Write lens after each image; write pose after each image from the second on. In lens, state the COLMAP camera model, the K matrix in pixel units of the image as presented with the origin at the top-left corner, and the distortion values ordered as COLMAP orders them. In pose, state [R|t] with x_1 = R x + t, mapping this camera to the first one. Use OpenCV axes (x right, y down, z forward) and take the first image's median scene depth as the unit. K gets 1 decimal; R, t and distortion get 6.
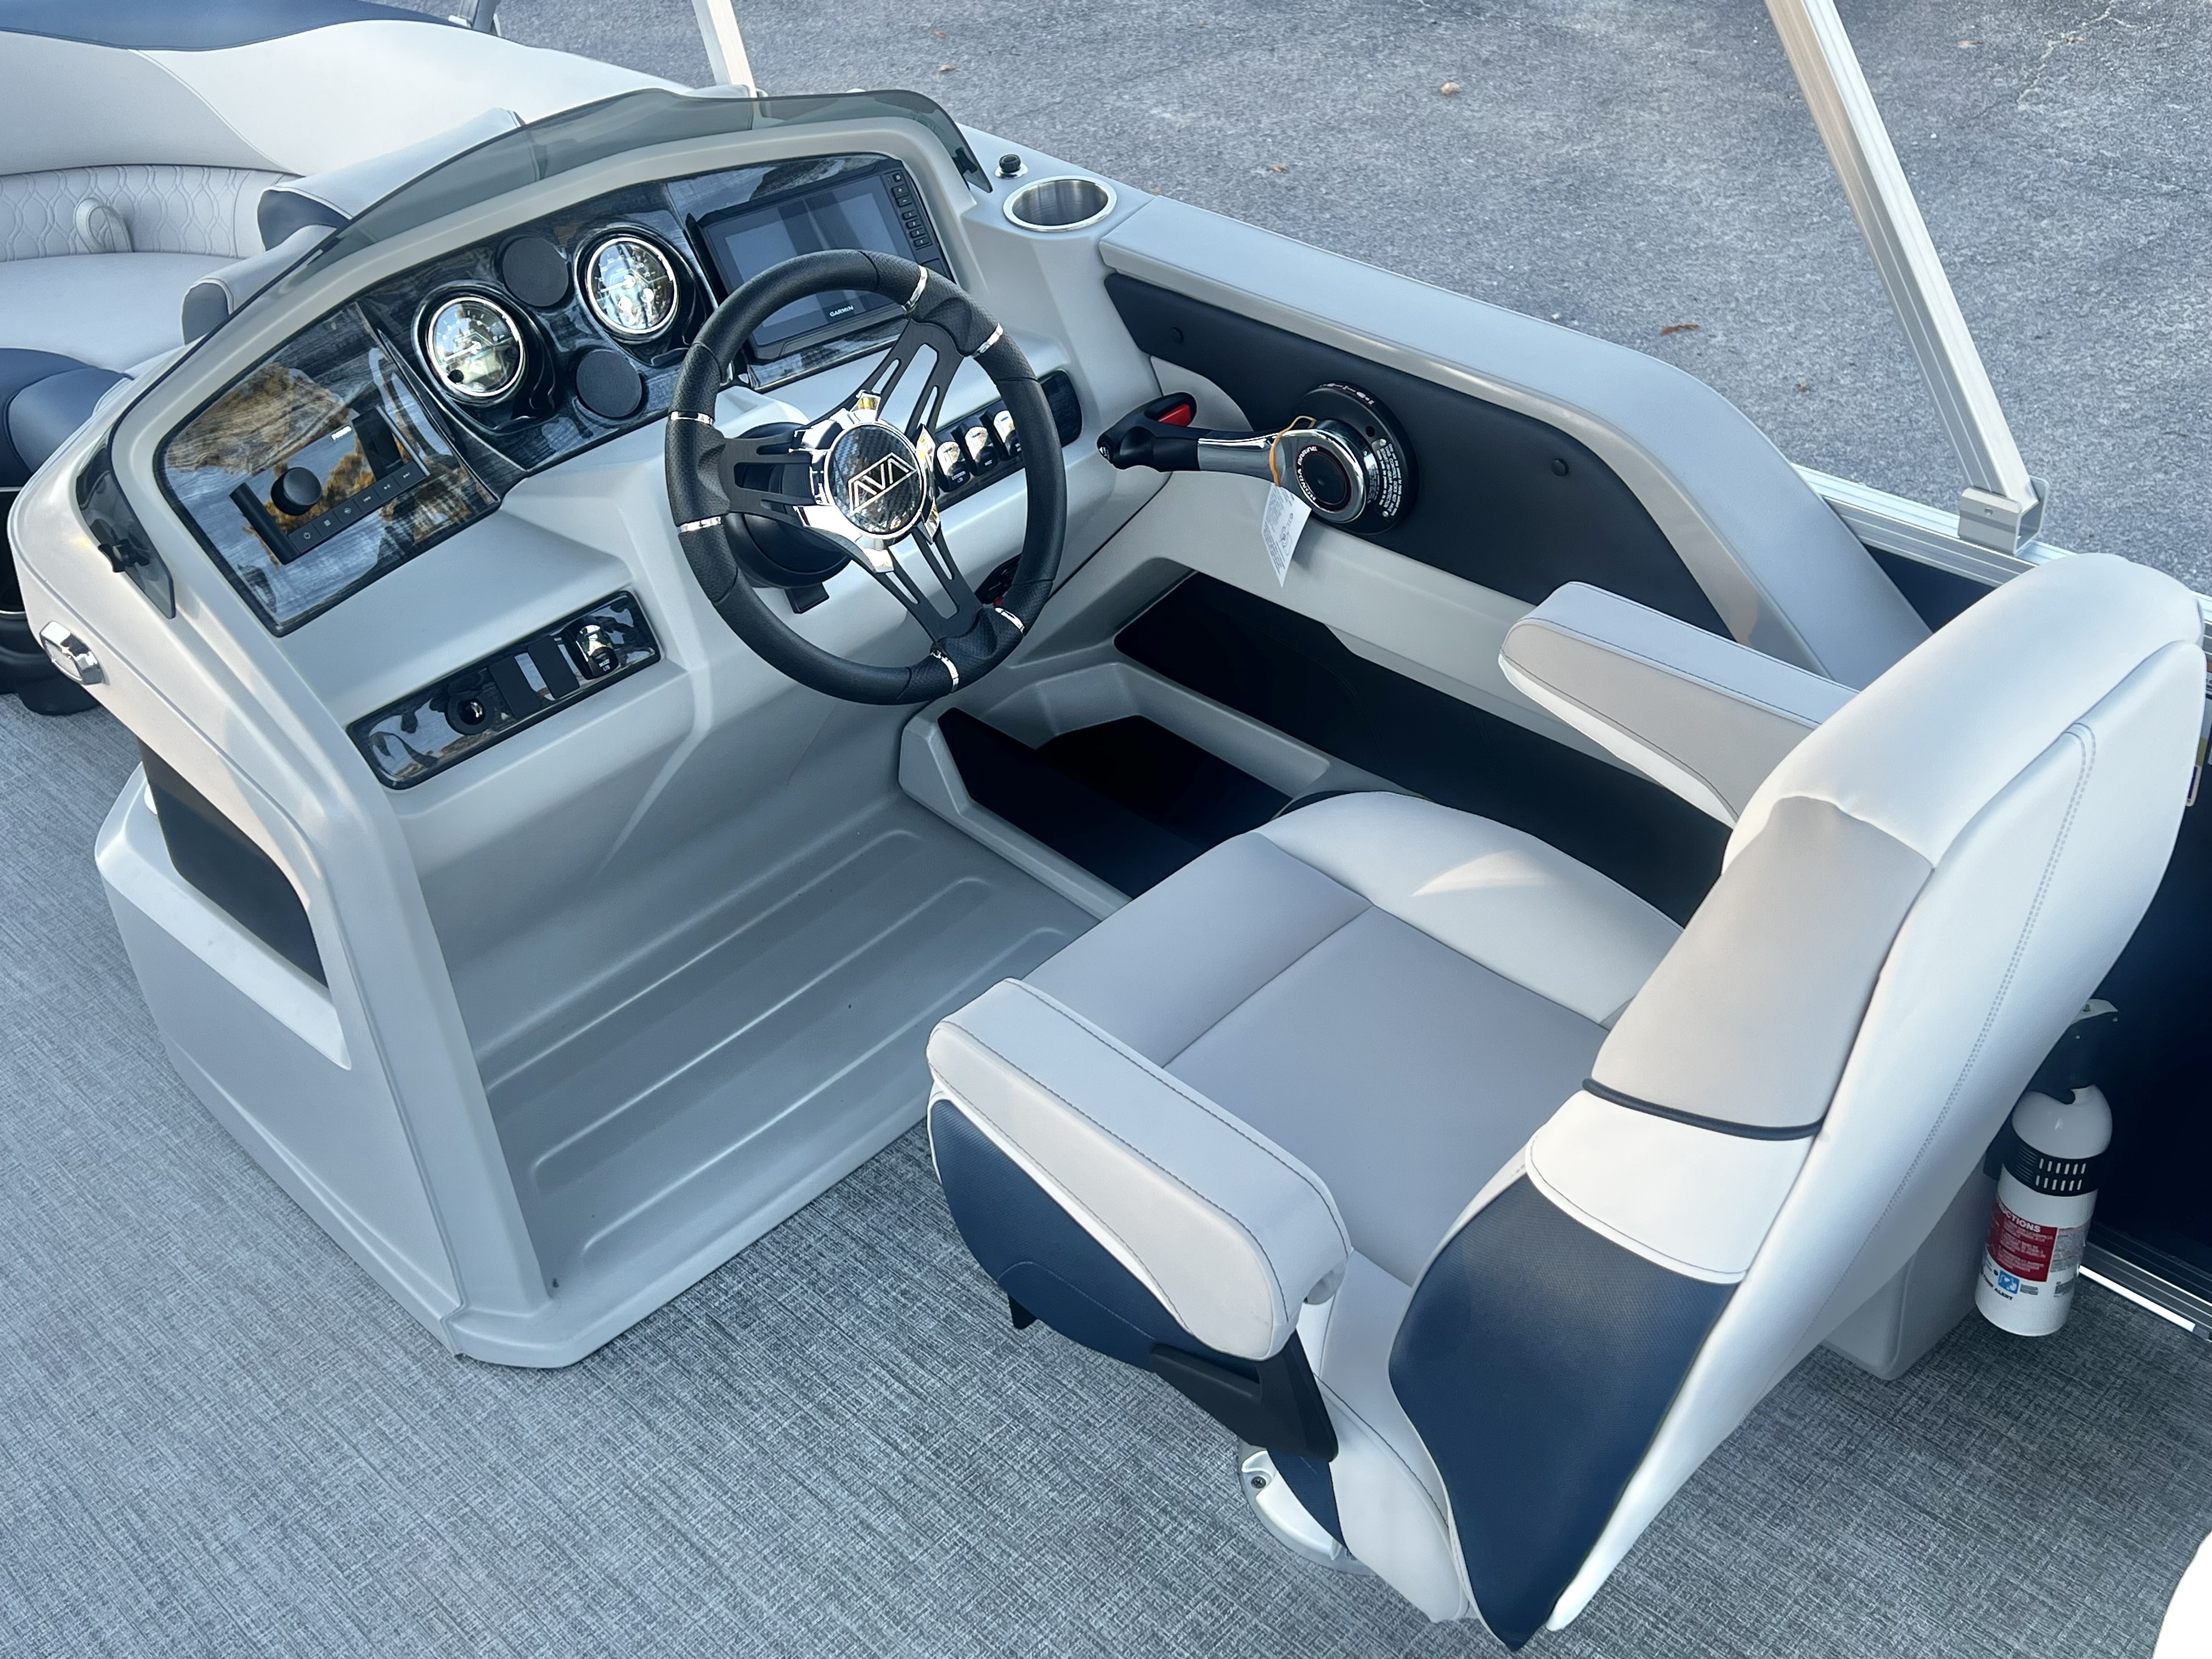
lens RADIAL K [[2333.4, 0, 1133.6], [0, 2333.4, 804.7], [0, 0, 1]] dist [0.030165, 0.000000]
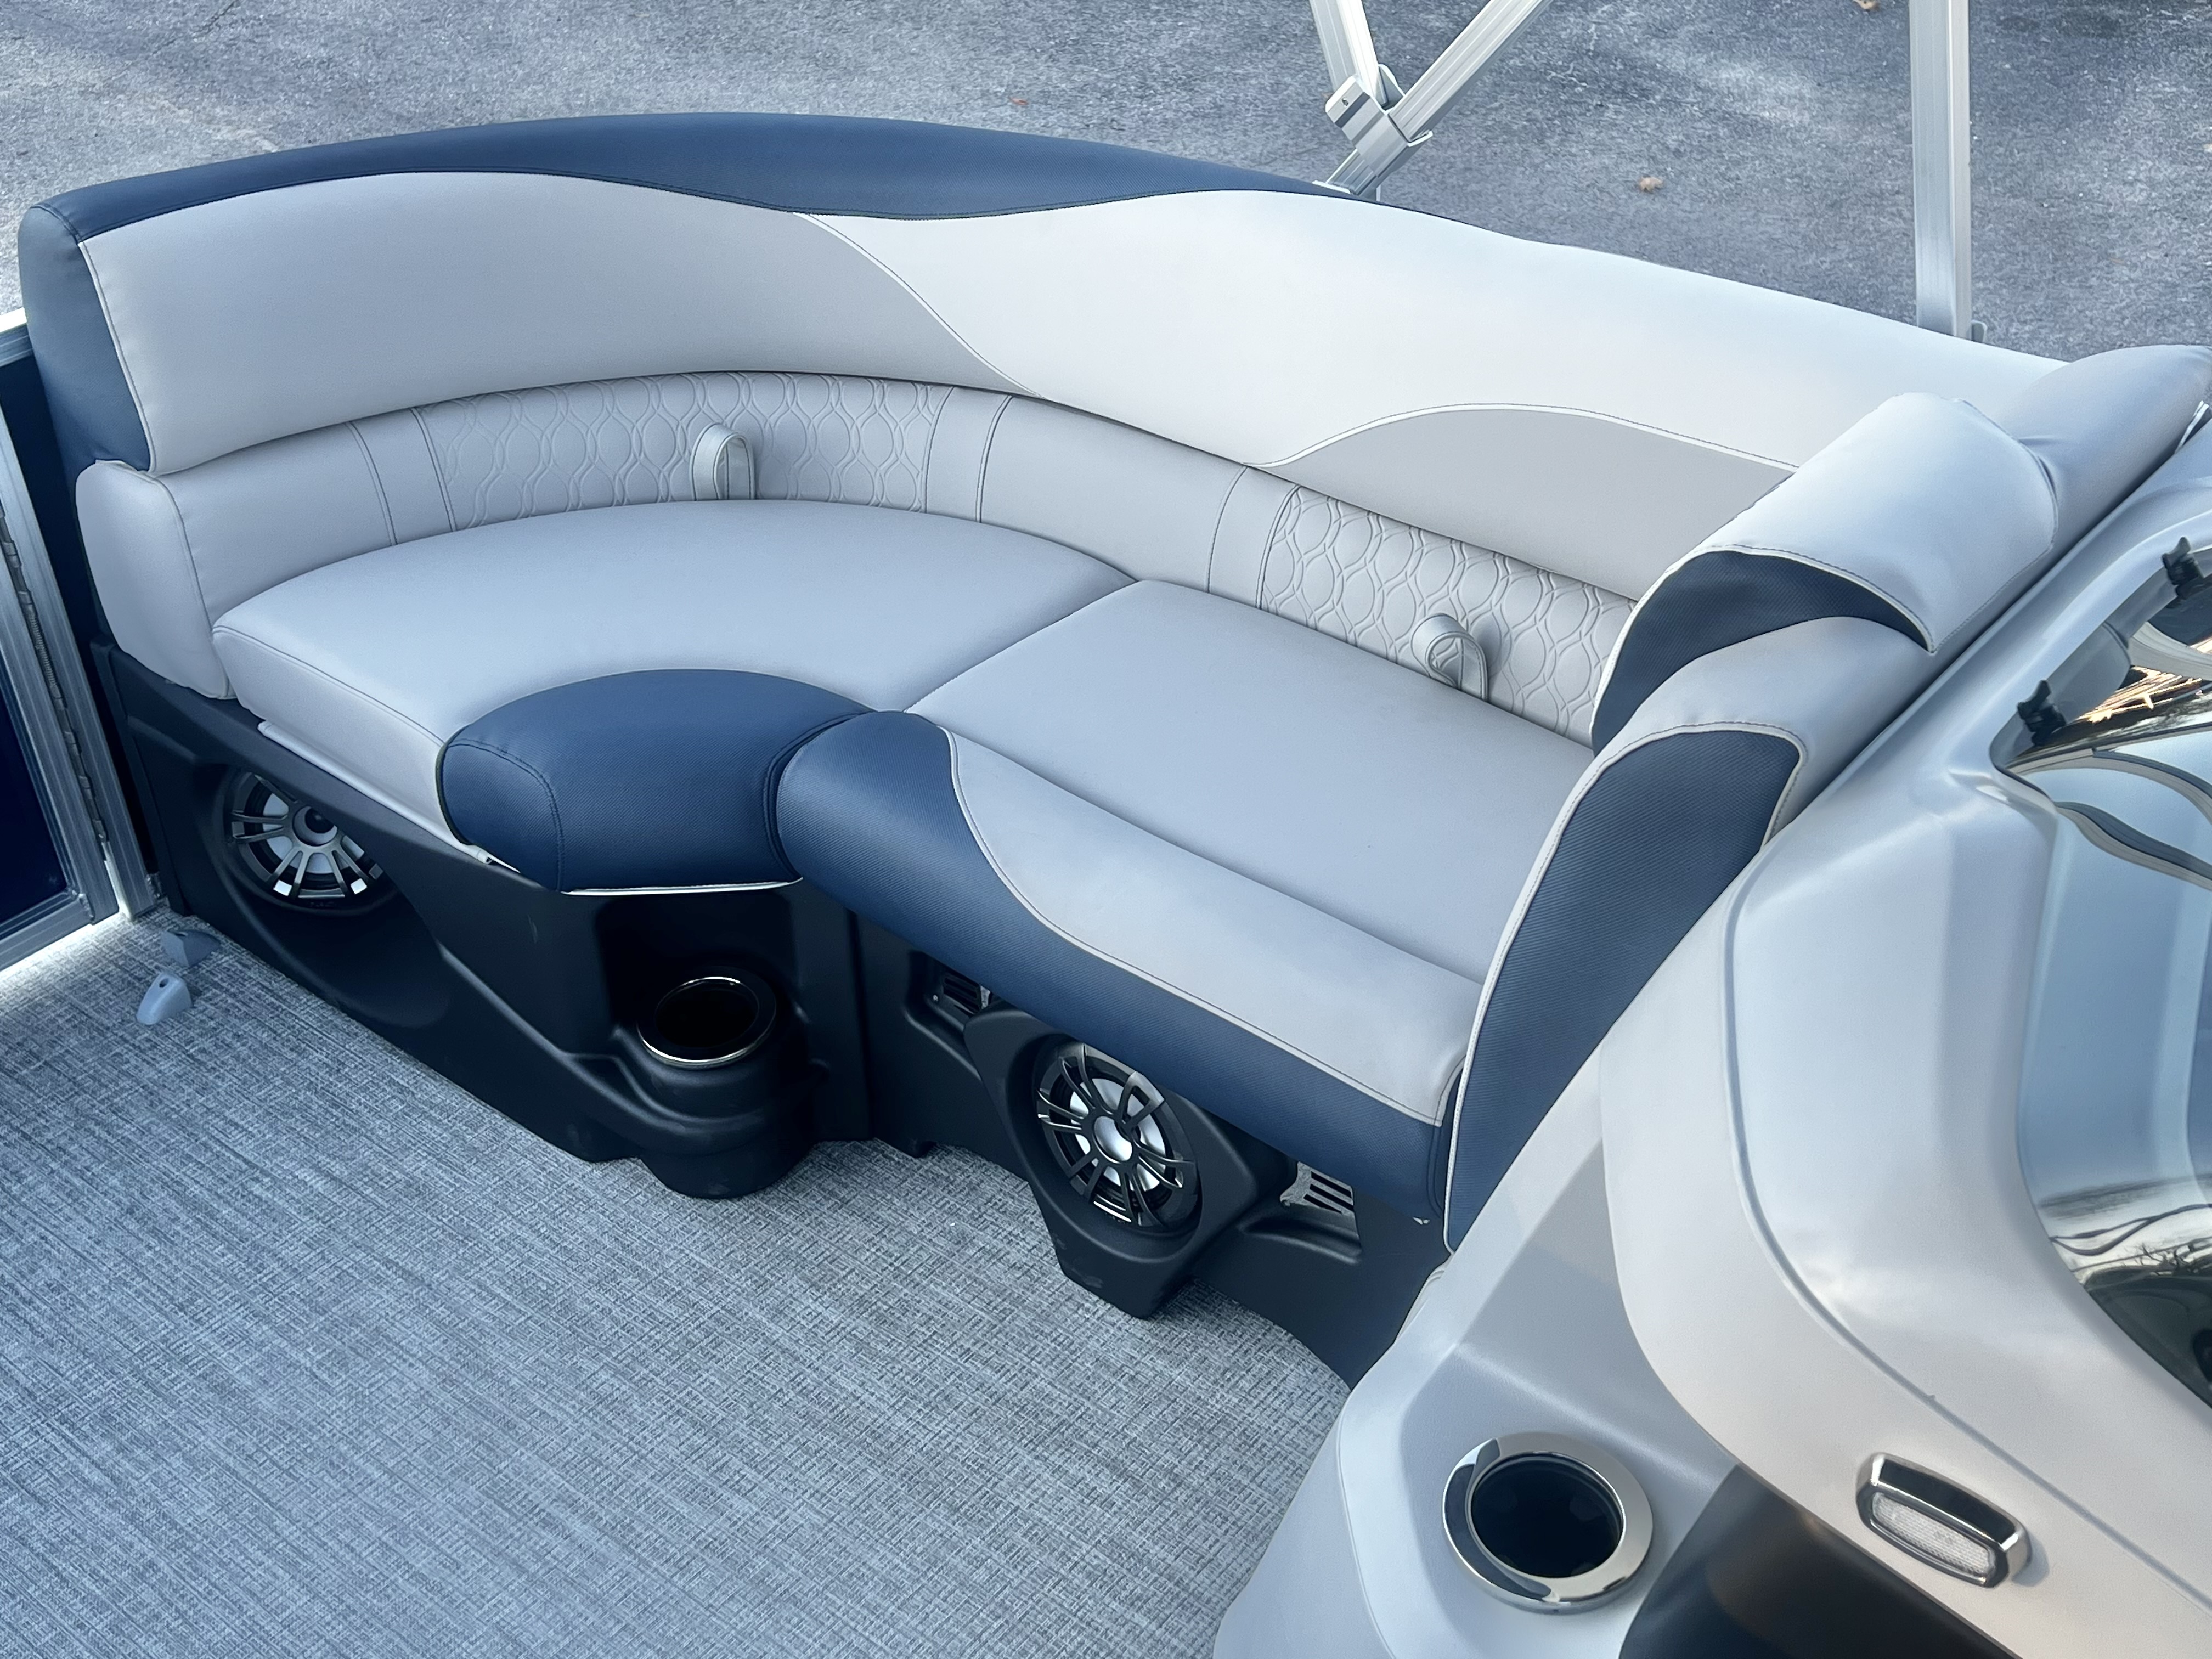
lens RADIAL K [[2511.9, 0, 1134.6], [0, 2511.9, 817.7], [0, 0, 1]] dist [0.037555, 0.000000]
pose [[0.993845, -0.004104, 0.110702, -0.405125], [0.007216, 0.999590, -0.027723, -0.122333], [-0.110543, 0.028351, 0.993467, 0.263373]]
